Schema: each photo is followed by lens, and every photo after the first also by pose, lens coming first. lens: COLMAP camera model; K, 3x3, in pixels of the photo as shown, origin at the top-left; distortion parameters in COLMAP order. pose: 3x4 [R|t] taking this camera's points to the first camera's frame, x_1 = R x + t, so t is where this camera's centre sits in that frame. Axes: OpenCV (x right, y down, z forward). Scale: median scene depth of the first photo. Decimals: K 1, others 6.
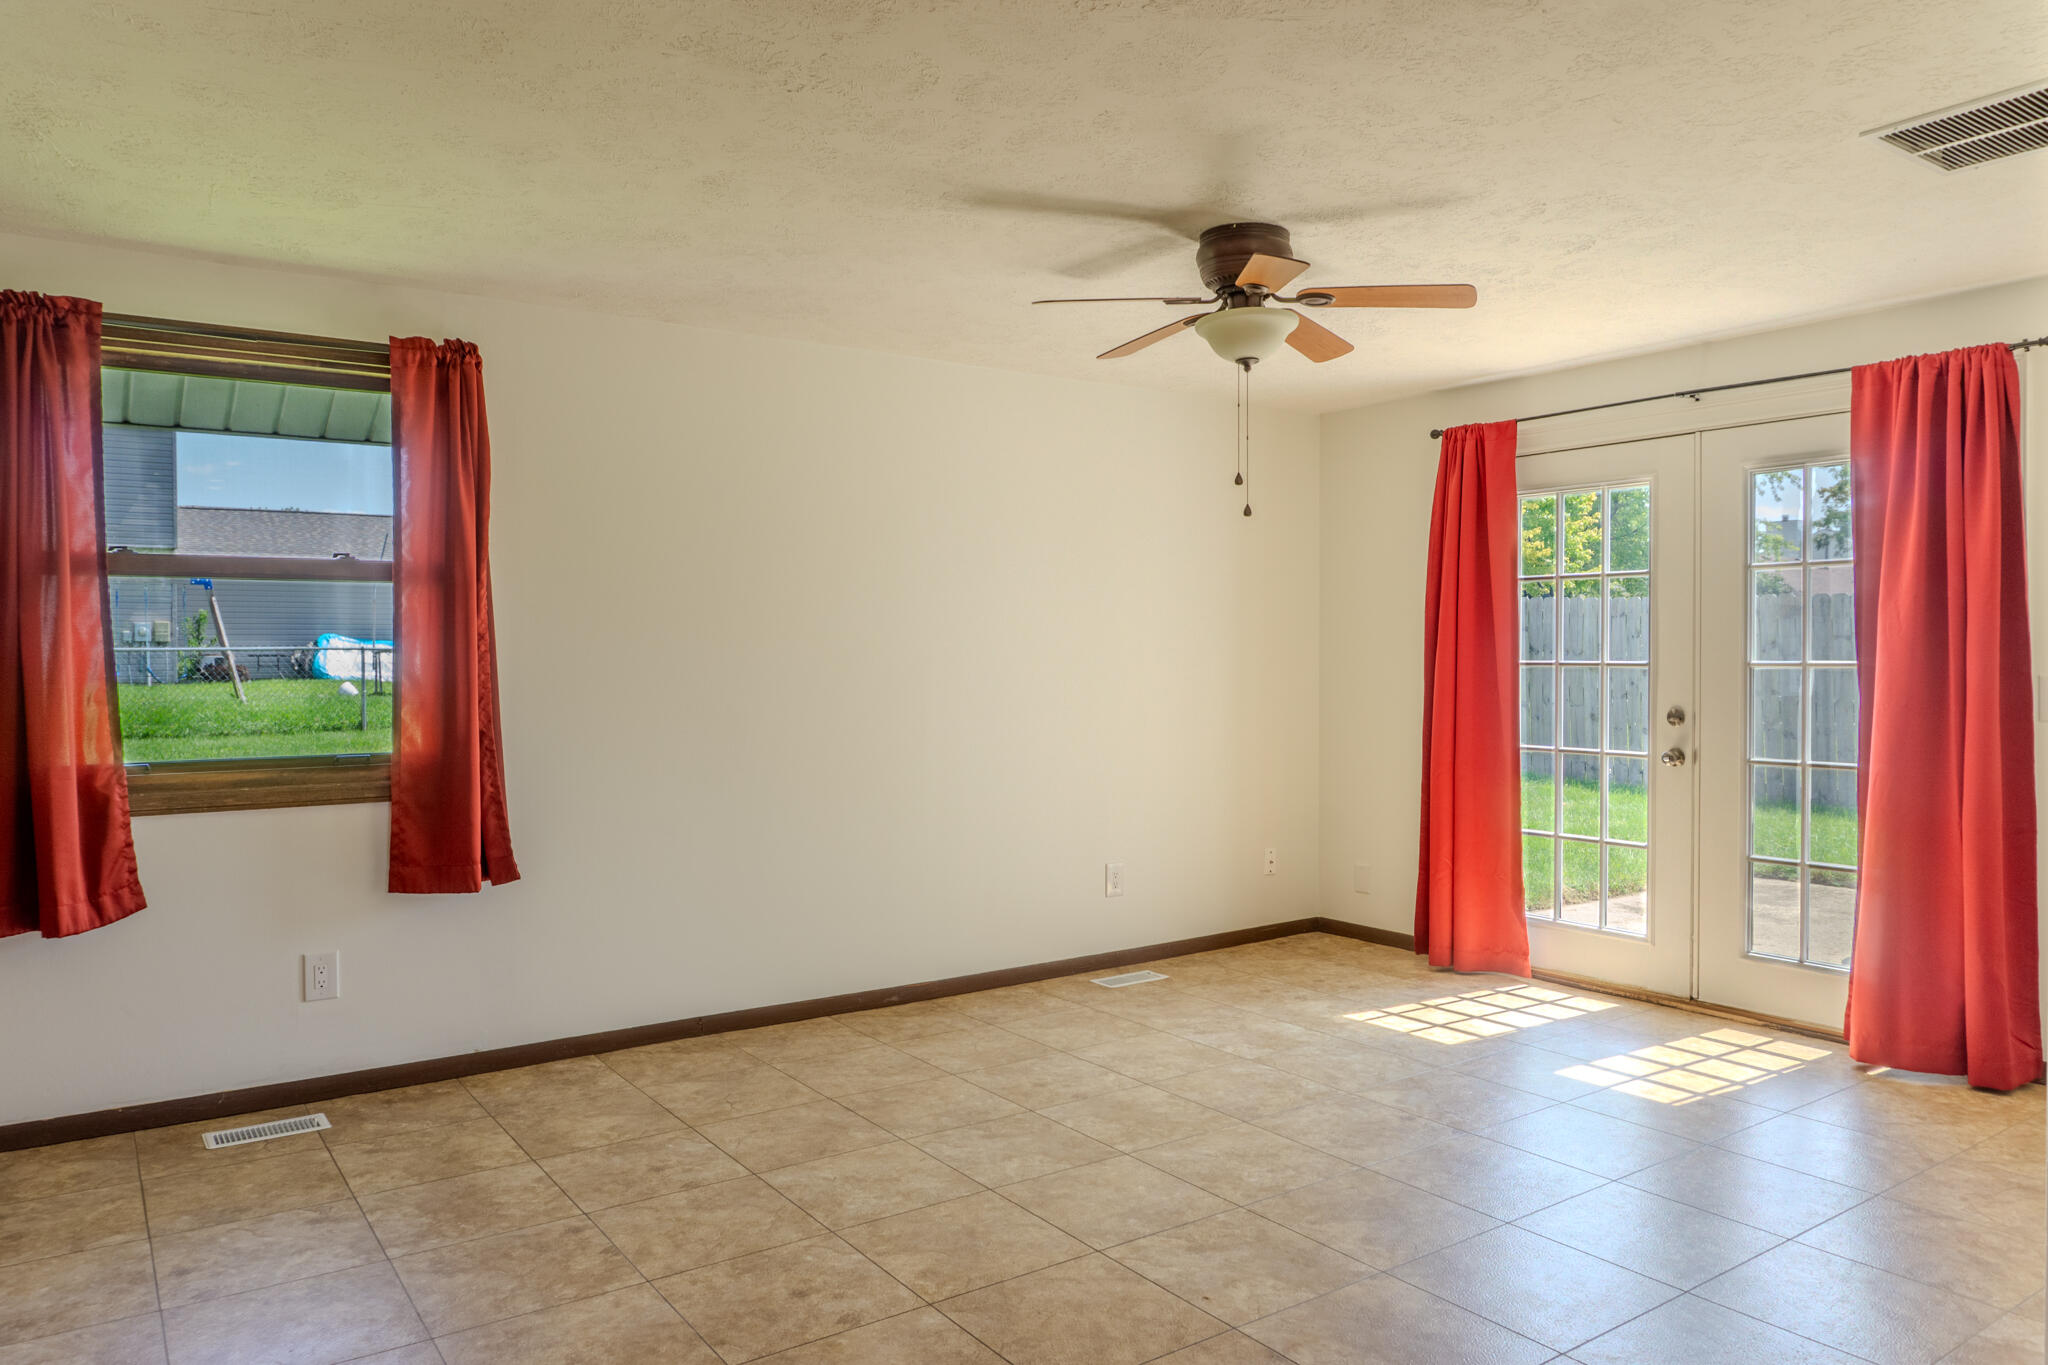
lens RADIAL K [[1375.1, 0, 1039.3], [0, 1375.1, 680.0], [0, 0, 1]] dist [-0.015862, -0.000233]
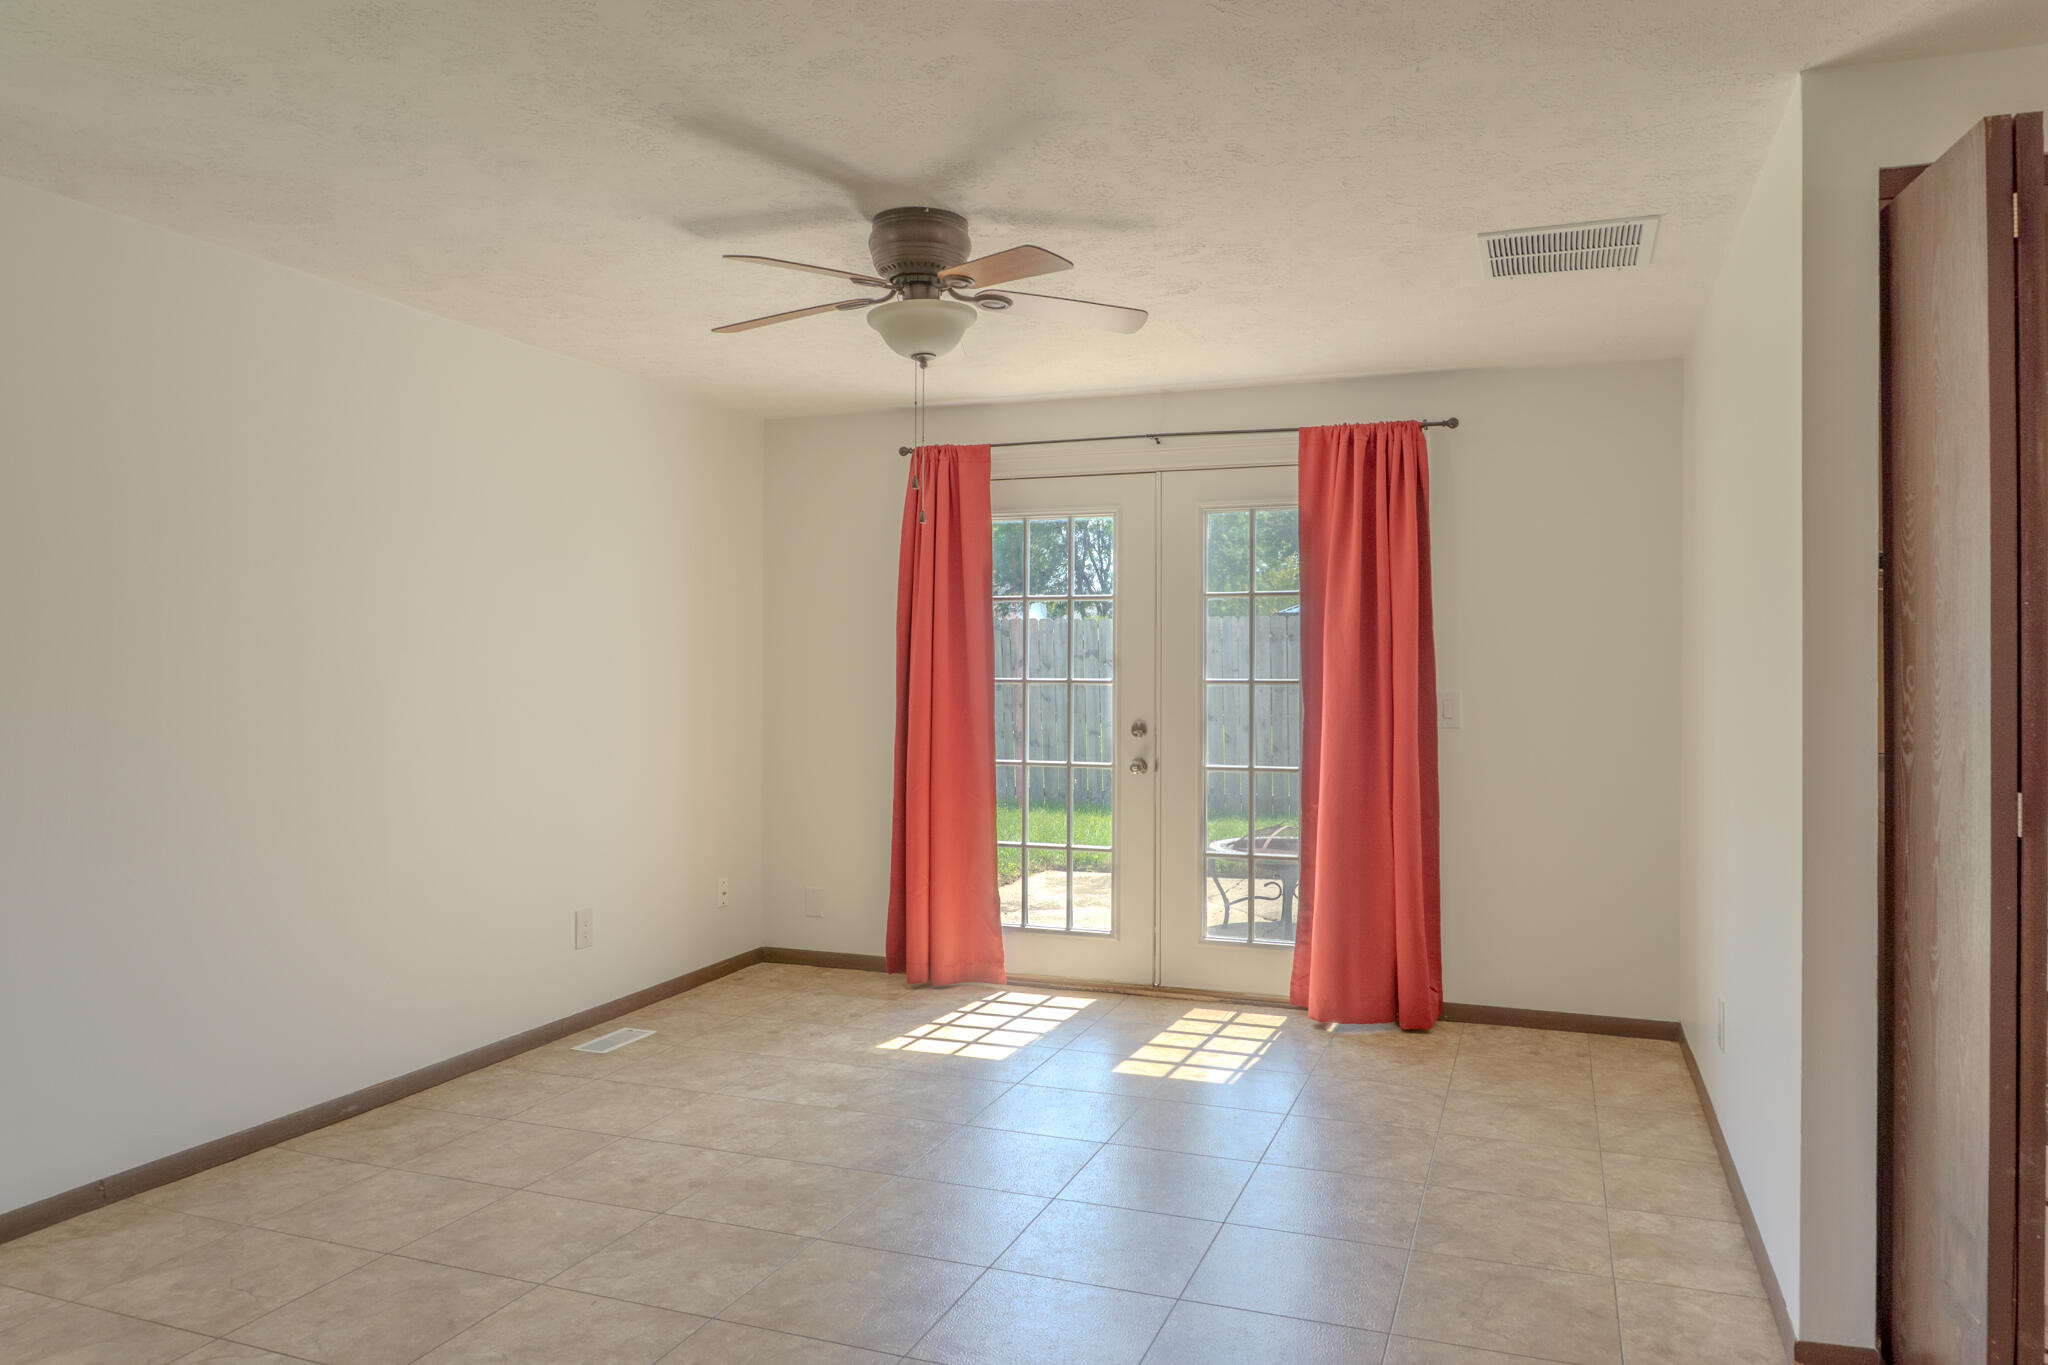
lens RADIAL K [[1375.1, 0, 1028.4], [0, 1375.1, 681.9], [0, 0, 1]] dist [-0.015862, -0.000233]
pose [[0.830005, 0.000424, 0.557756, -0.249888], [0.004790, 0.999957, -0.007888, -0.003364], [-0.557736, 0.009219, 0.829967, 0.152934]]
